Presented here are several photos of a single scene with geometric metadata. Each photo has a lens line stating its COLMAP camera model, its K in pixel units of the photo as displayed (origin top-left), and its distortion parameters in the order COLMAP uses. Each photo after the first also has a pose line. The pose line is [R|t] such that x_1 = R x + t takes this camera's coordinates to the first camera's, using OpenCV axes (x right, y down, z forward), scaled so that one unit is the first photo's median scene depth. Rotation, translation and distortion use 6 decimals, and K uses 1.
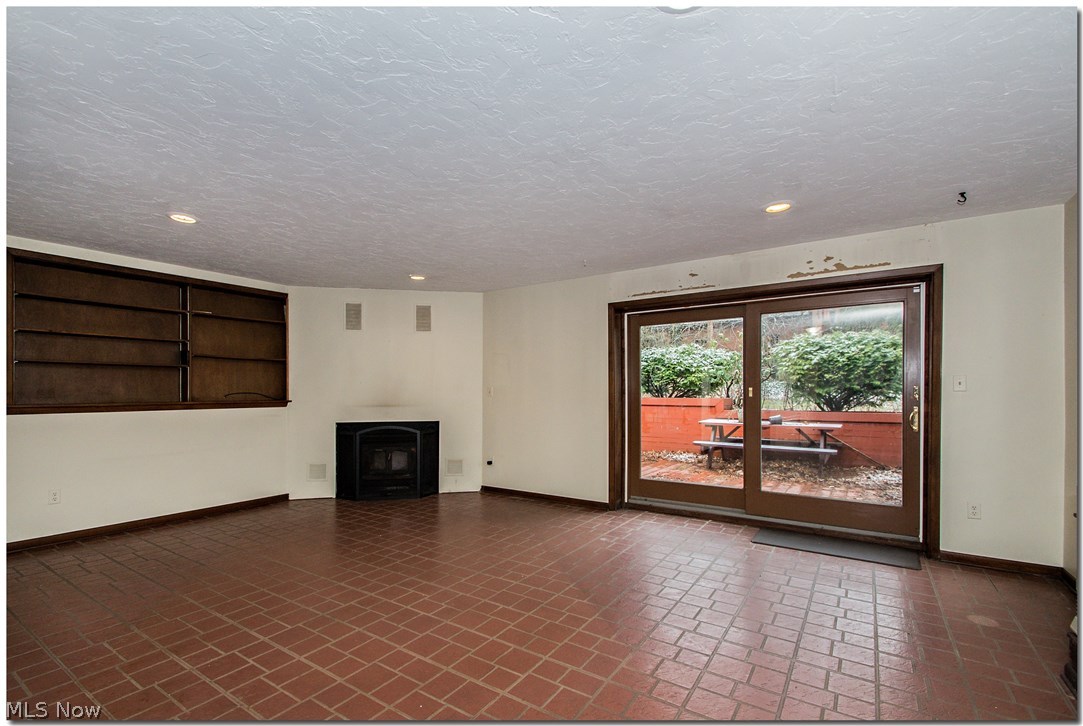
lens RADIAL K [[484.1, 0, 538.9], [0, 484.1, 360.4], [0, 0, 1]] dist [0.008420, -0.000376]
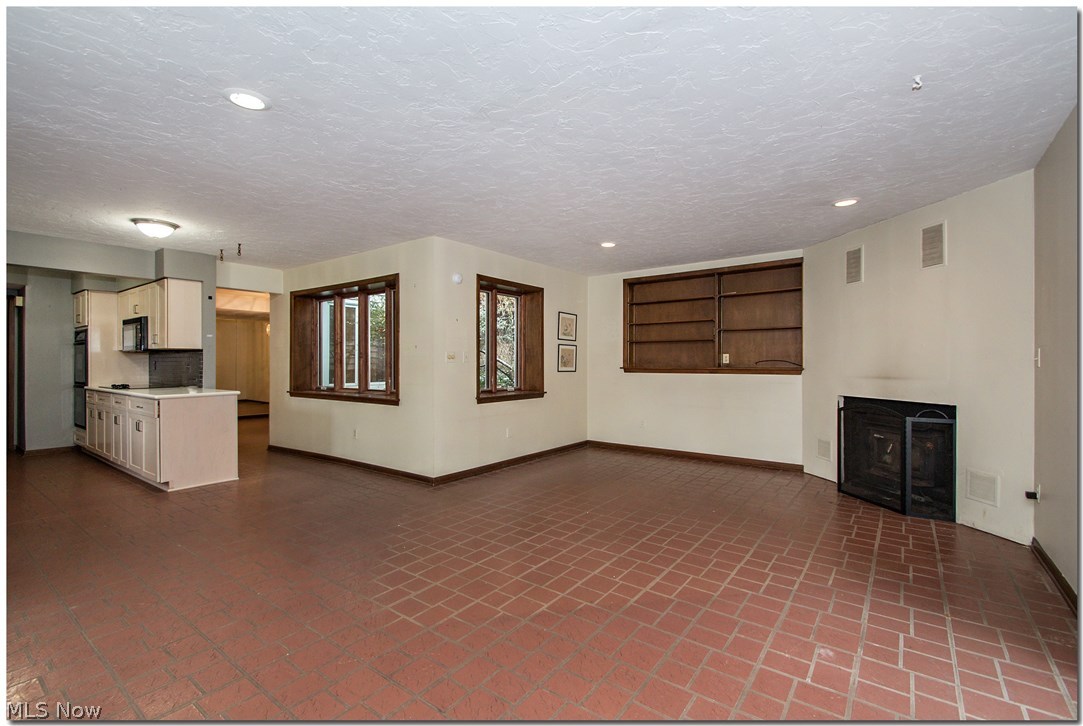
lens RADIAL K [[484.1, 0, 538.9], [0, 484.1, 360.4], [0, 0, 1]] dist [0.008420, -0.000376]
pose [[-0.066348, -0.000626, -0.997796, 0.554742], [0.065798, 0.997820, -0.005001, 0.043341], [0.995625, -0.065985, -0.066162, 0.642831]]
